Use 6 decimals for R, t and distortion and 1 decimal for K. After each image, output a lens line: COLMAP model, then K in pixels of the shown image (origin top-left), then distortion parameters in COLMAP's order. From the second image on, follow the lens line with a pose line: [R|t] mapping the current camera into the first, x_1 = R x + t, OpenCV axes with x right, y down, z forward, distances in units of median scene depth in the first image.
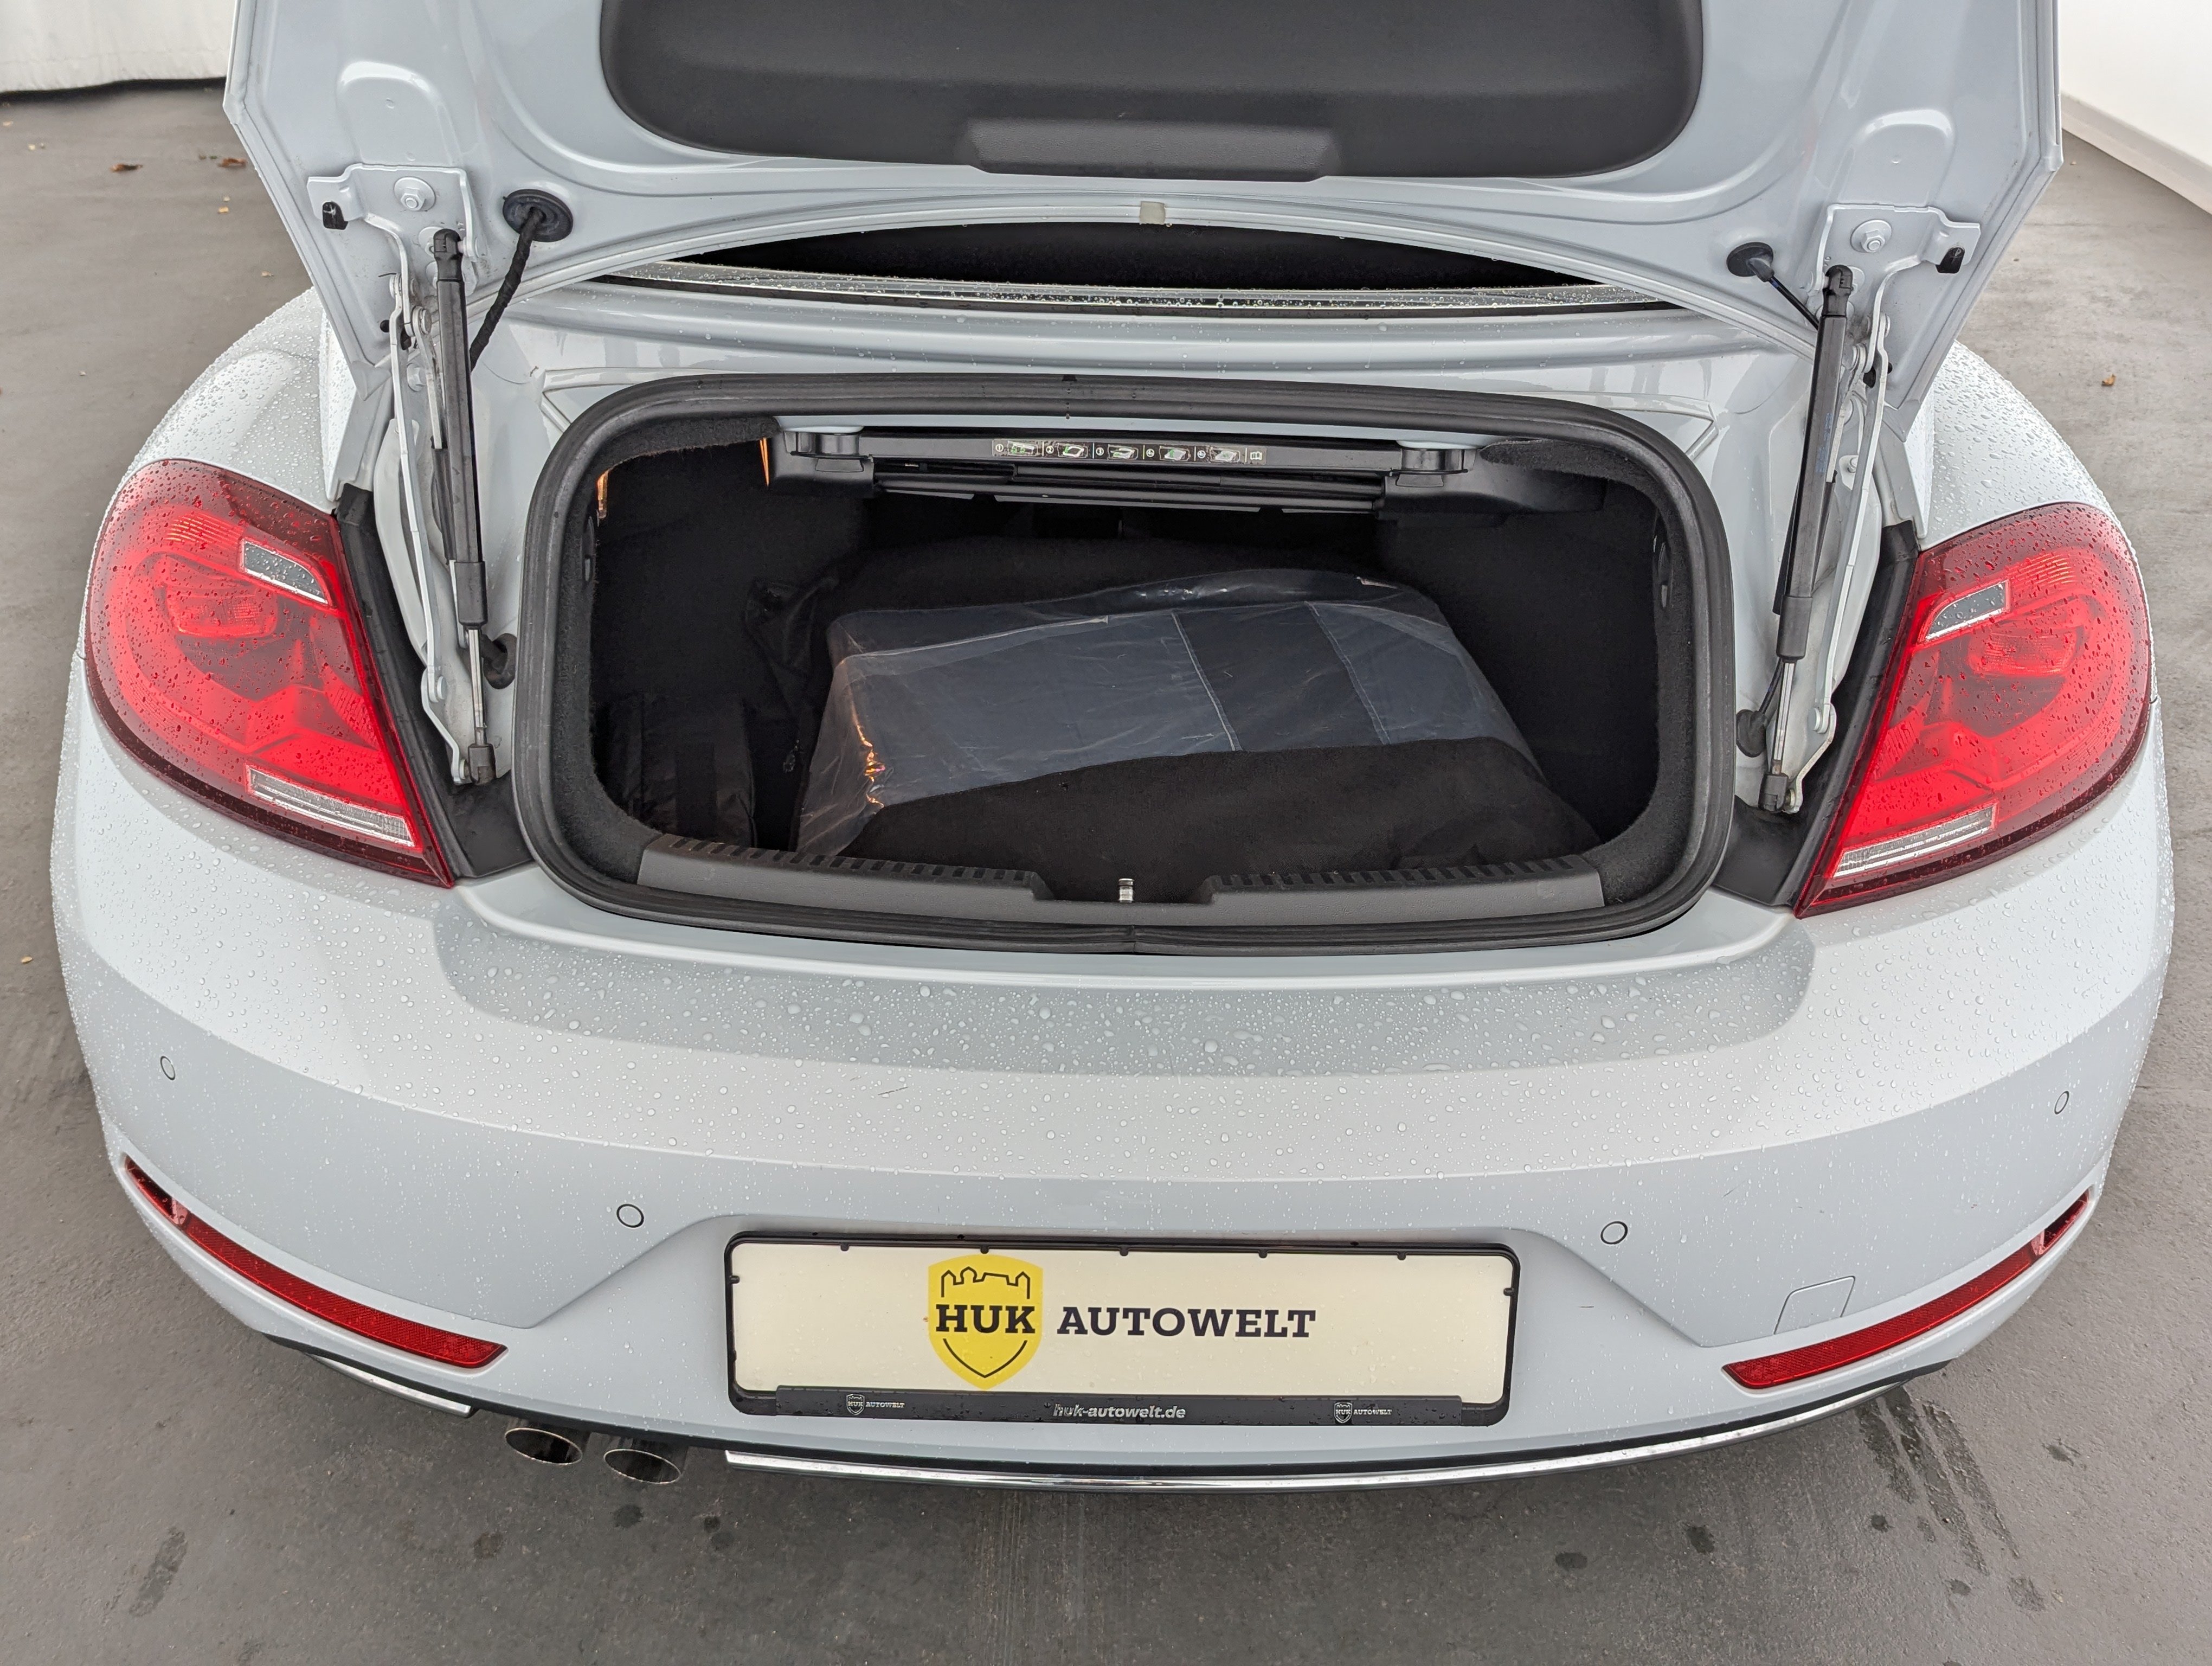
lens RADIAL K [[2082.8, 0, 1134.5], [0, 2082.8, 823.9], [0, 0, 1]] dist [0.028607, 0.000000]
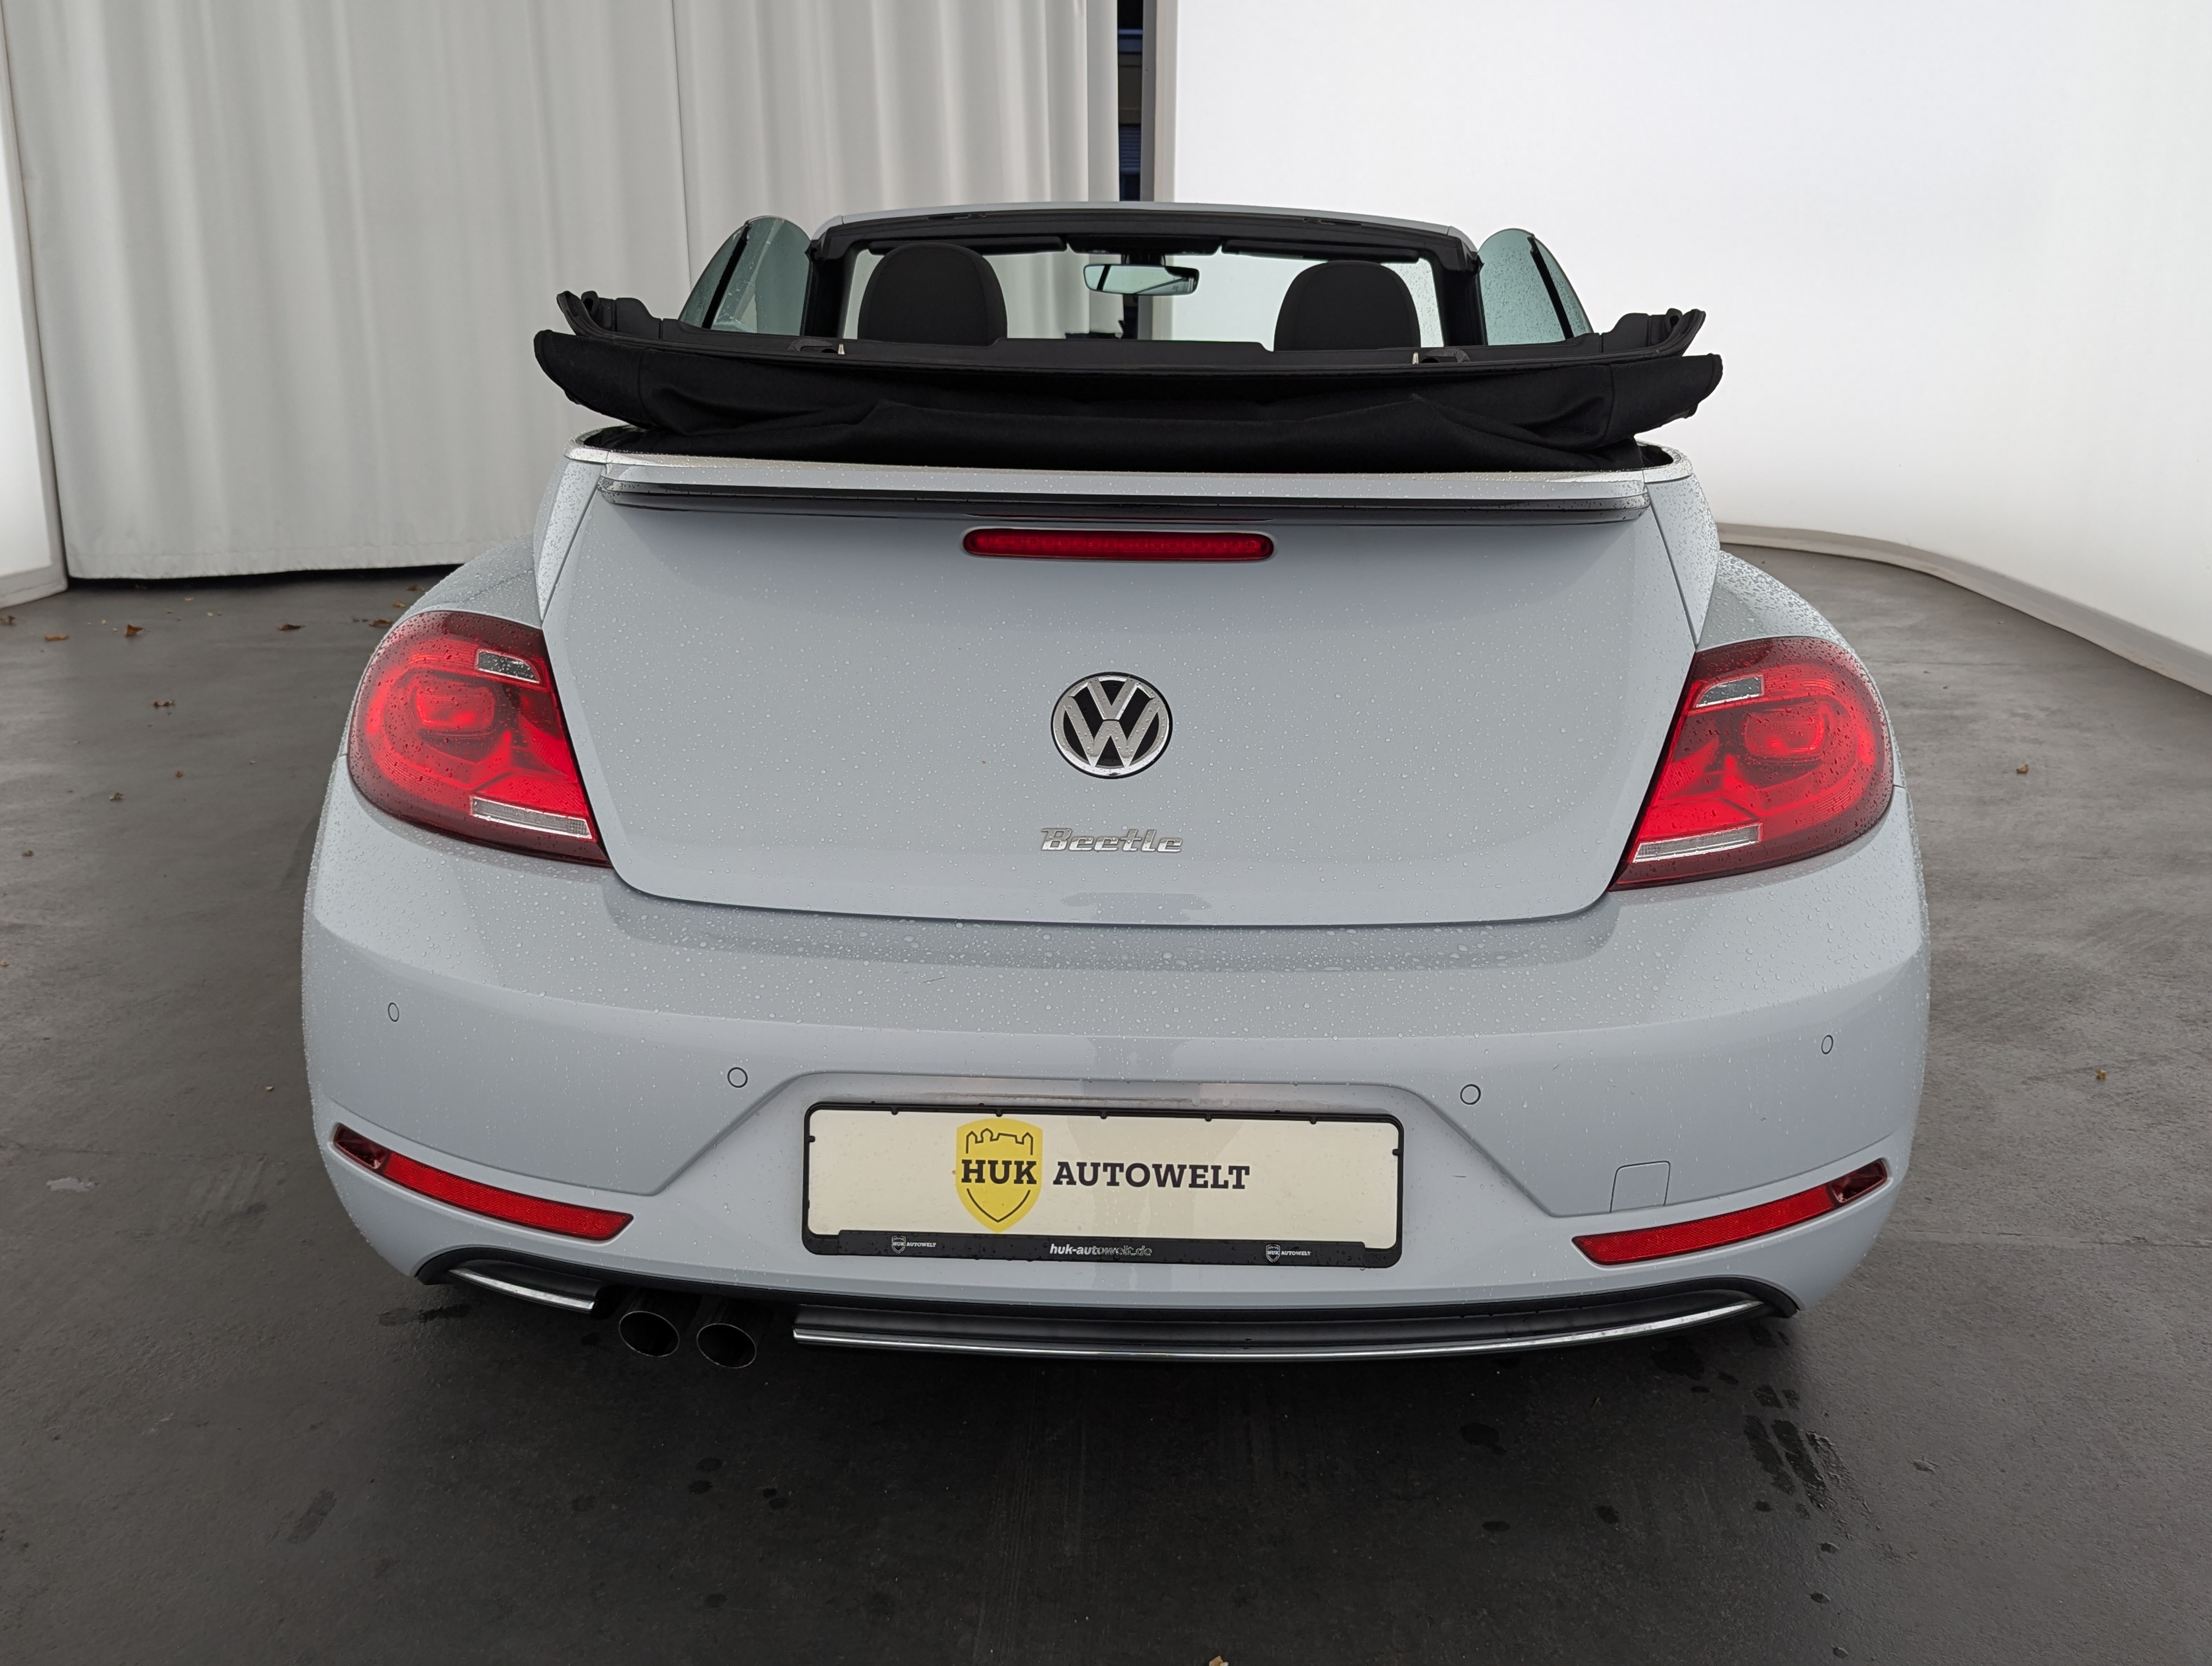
lens RADIAL K [[2082.8, 0, 1131.7], [0, 2082.8, 778.1], [0, 0, 1]] dist [0.028607, 0.000000]
pose [[0.999702, -0.004026, -0.024074, 0.044508], [-0.002639, 0.962689, -0.270598, 0.348547], [0.024266, 0.270581, 0.962391, -0.328397]]
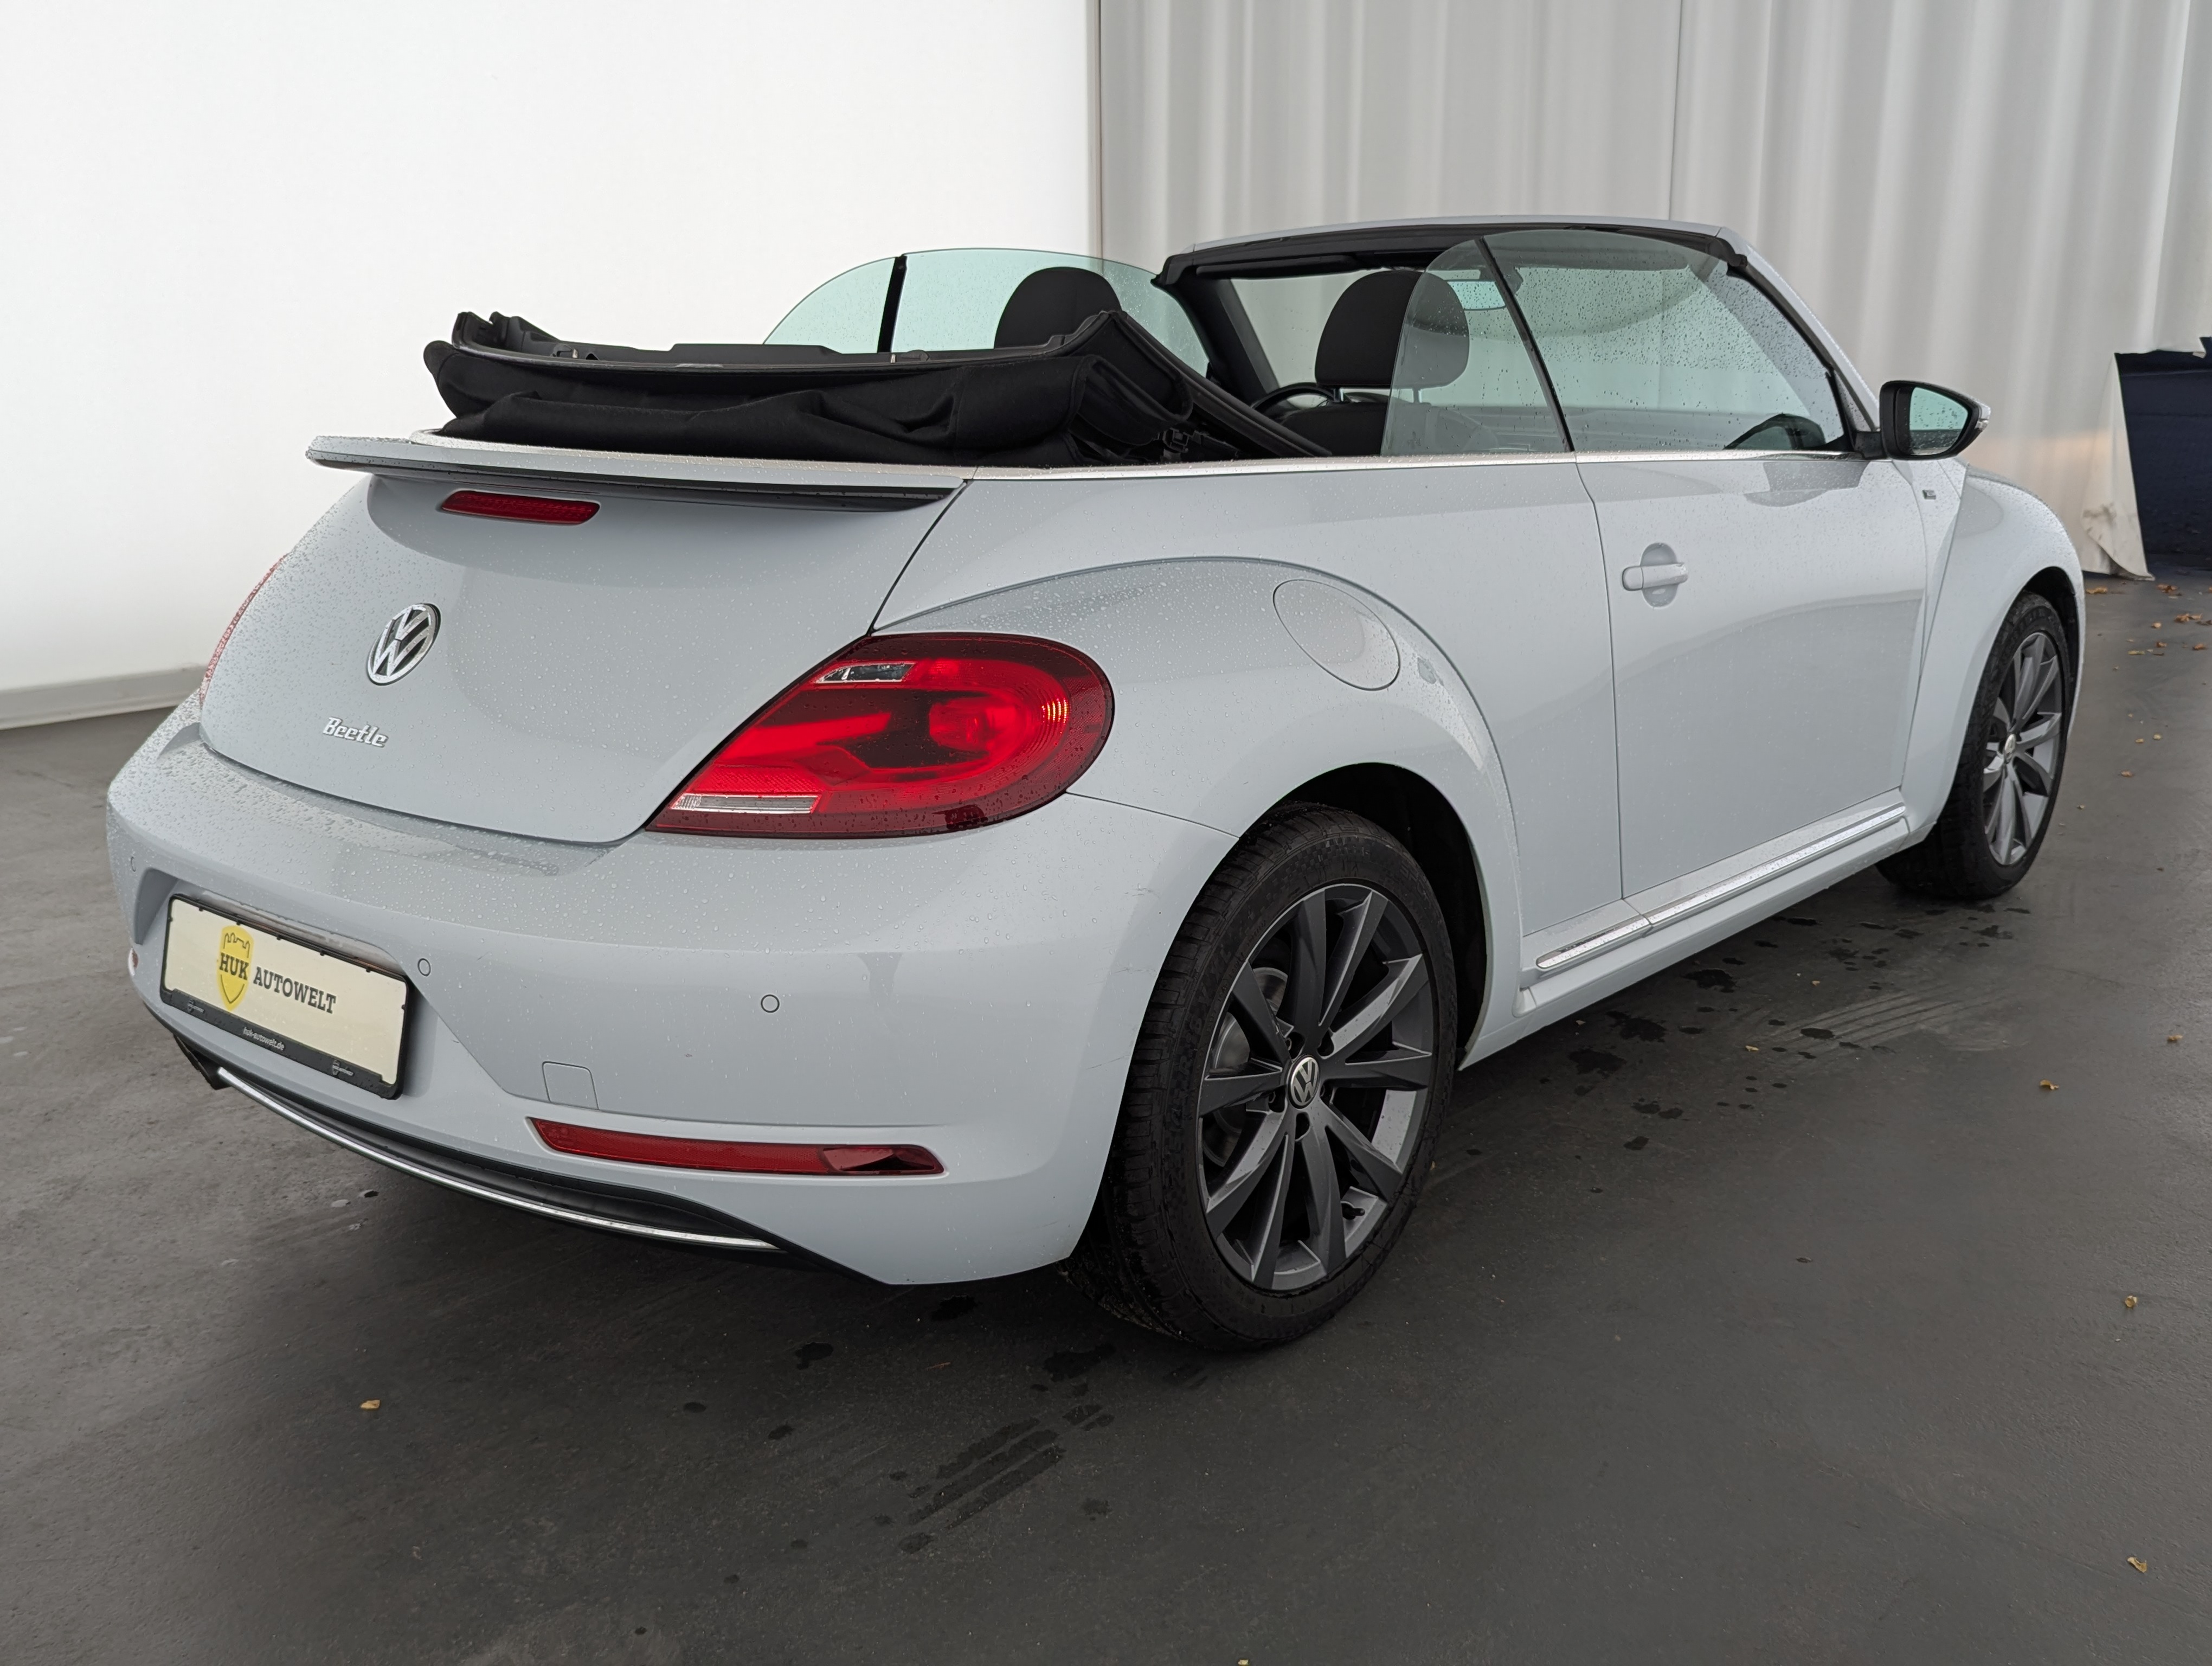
lens RADIAL K [[2082.8, 0, 1123.6], [0, 2082.8, 814.4], [0, 0, 1]] dist [0.028607, 0.000000]
pose [[0.759941, 0.123168, -0.638216, 1.569387], [-0.296520, 0.939452, -0.171772, 0.194751], [0.578417, 0.319780, 0.750450, 0.075782]]
